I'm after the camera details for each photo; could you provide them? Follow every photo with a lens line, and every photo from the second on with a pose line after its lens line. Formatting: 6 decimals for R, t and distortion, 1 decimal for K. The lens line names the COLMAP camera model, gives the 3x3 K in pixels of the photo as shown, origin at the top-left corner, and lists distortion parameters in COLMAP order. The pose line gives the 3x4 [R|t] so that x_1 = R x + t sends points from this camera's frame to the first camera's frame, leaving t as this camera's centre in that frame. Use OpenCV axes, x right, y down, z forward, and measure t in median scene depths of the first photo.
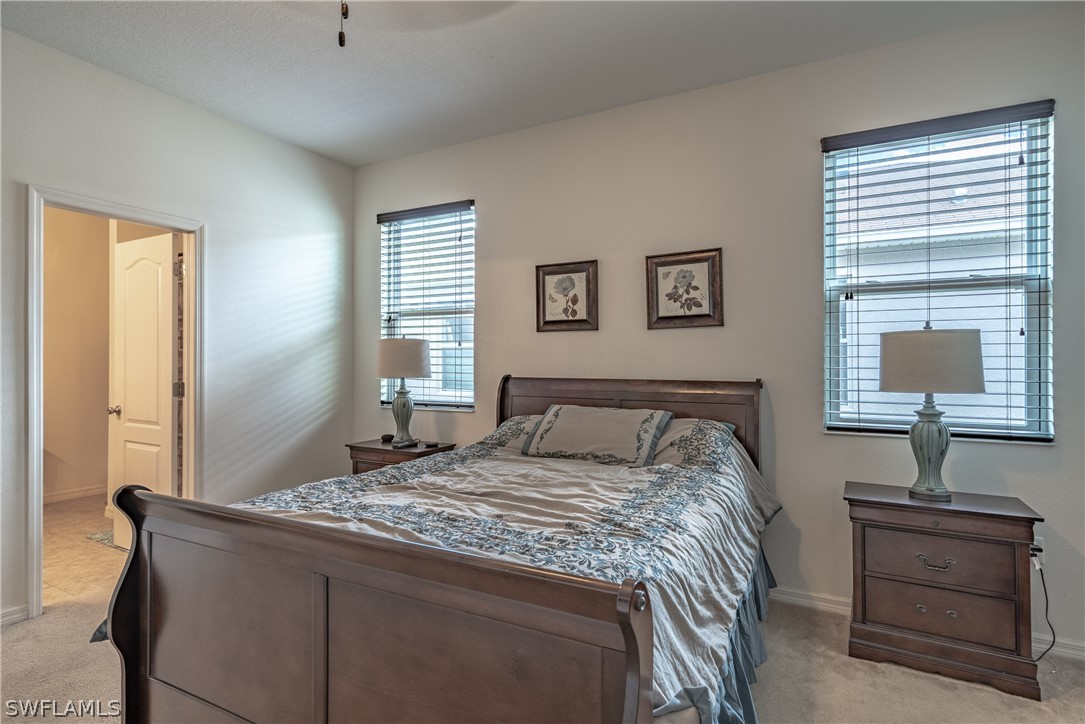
lens RADIAL K [[628.2, 0, 517.0], [0, 628.2, 352.9], [0, 0, 1]] dist [0.004505, 0.002054]
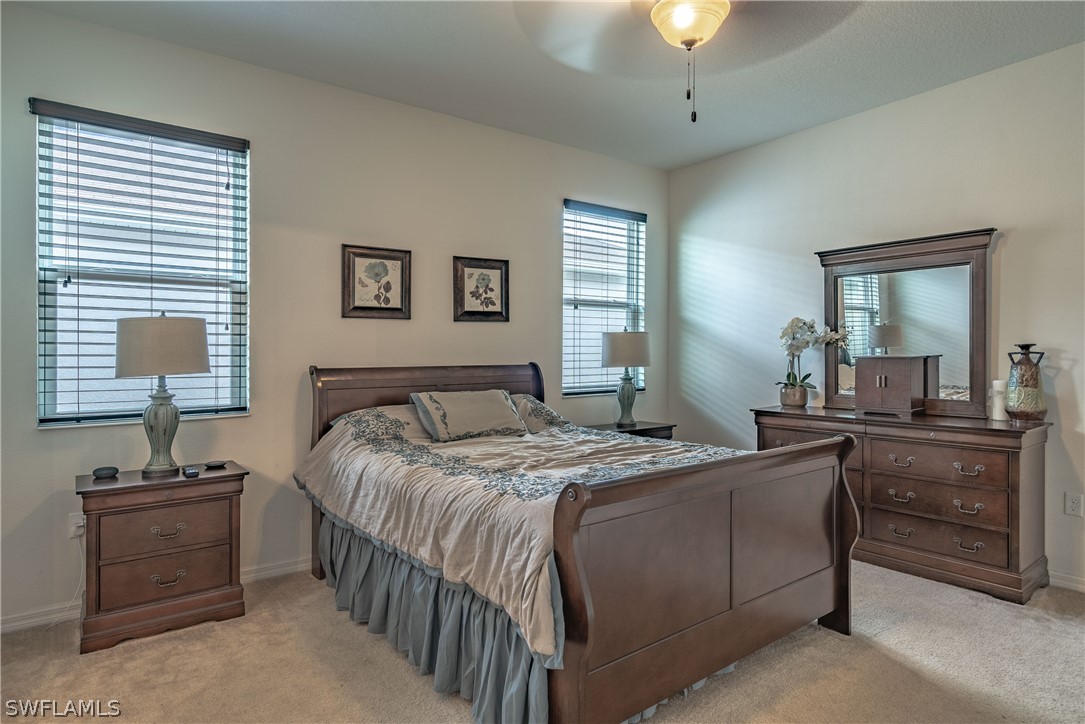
lens RADIAL K [[588.9, 0, 542.0], [0, 588.9, 367.8], [0, 0, 1]] dist [0.002025, 0.000727]
pose [[0.372155, -0.032358, 0.927606, -0.668537], [-0.010749, 0.999175, 0.039167, 0.002703], [-0.928108, -0.024547, 0.371500, 0.426599]]
